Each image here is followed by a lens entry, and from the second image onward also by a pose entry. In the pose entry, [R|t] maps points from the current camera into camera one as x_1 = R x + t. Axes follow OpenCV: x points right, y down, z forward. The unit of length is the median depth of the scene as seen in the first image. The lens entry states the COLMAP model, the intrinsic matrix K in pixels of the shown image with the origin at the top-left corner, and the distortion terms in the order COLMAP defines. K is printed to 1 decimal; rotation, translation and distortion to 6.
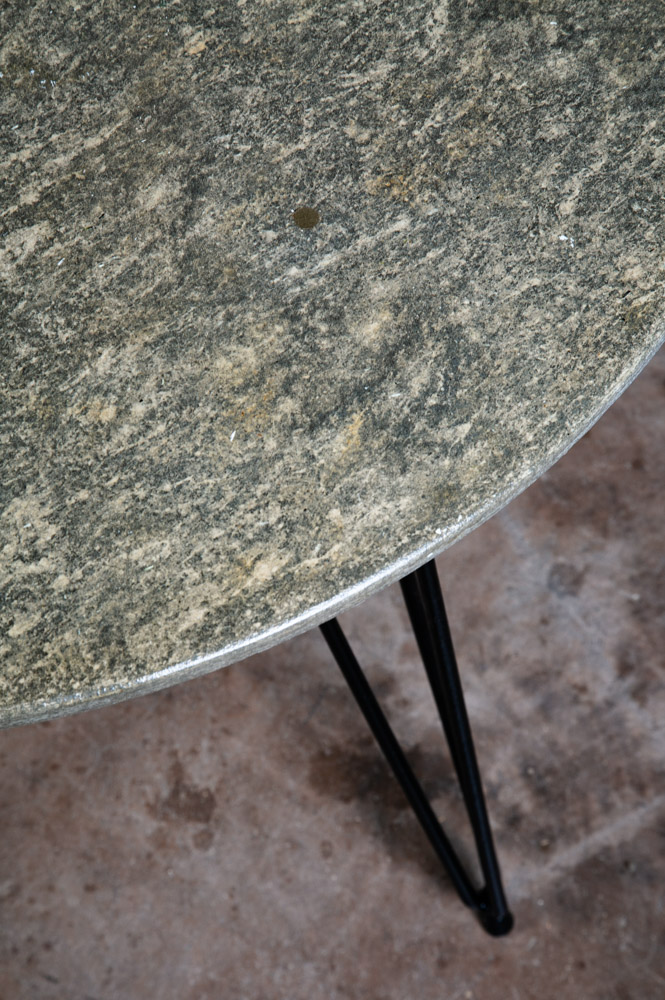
lens RADIAL K [[2317.9, 0, 354.9], [0, 2317.9, 541.6], [0, 0, 1]] dist [0.330746, 0.000000]
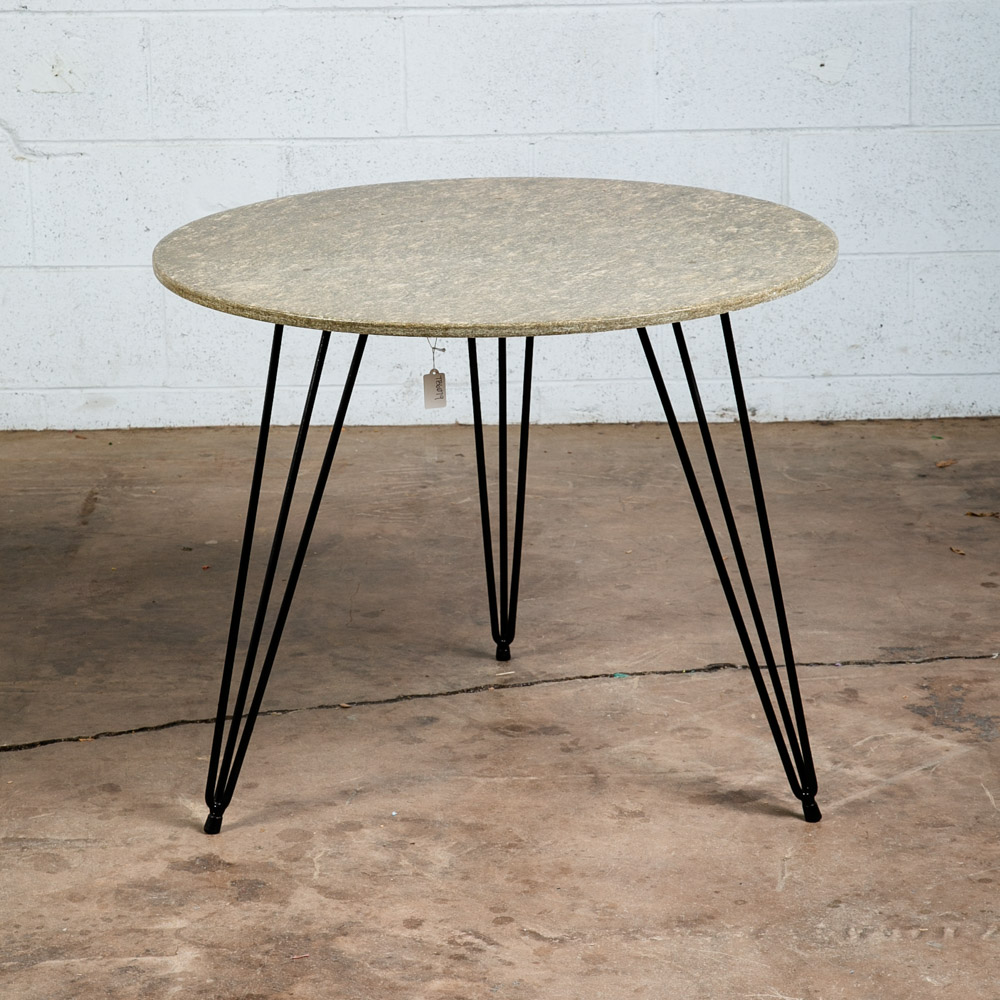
lens RADIAL K [[3714.5, 0, 494.0], [0, 3714.5, 492.9], [0, 0, 1]] dist [0.418958, 0.000000]
pose [[0.966999, -0.093007, 0.237196, -1.346712], [0.238763, 0.655686, -0.716288, 3.212659], [-0.088906, 0.749283, 0.656255, -1.729320]]
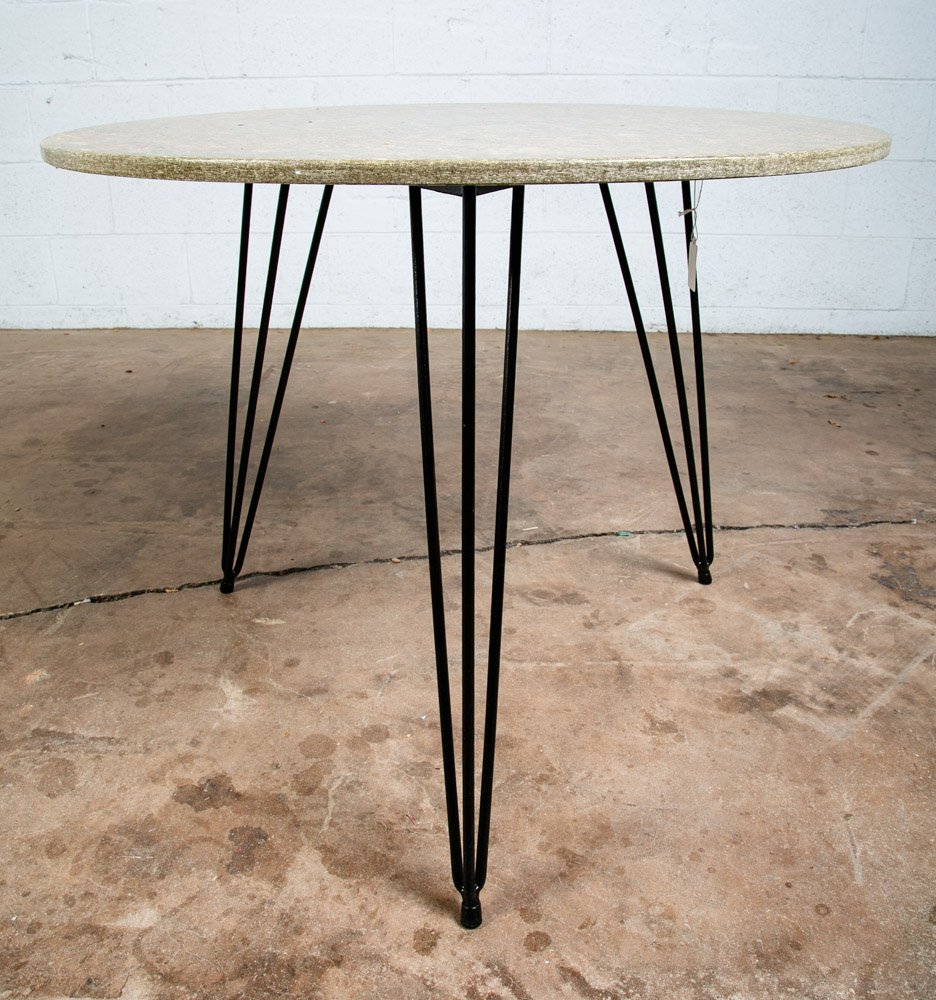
lens RADIAL K [[980.9, 0, 472.1], [0, 980.9, 483.7], [0, 0, 1]] dist [-0.103185, 0.000000]
pose [[0.976409, -0.096603, 0.193114, -0.543296], [0.198951, 0.750087, -0.630704, 0.660322], [-0.083924, 0.654245, 0.751611, 0.544043]]
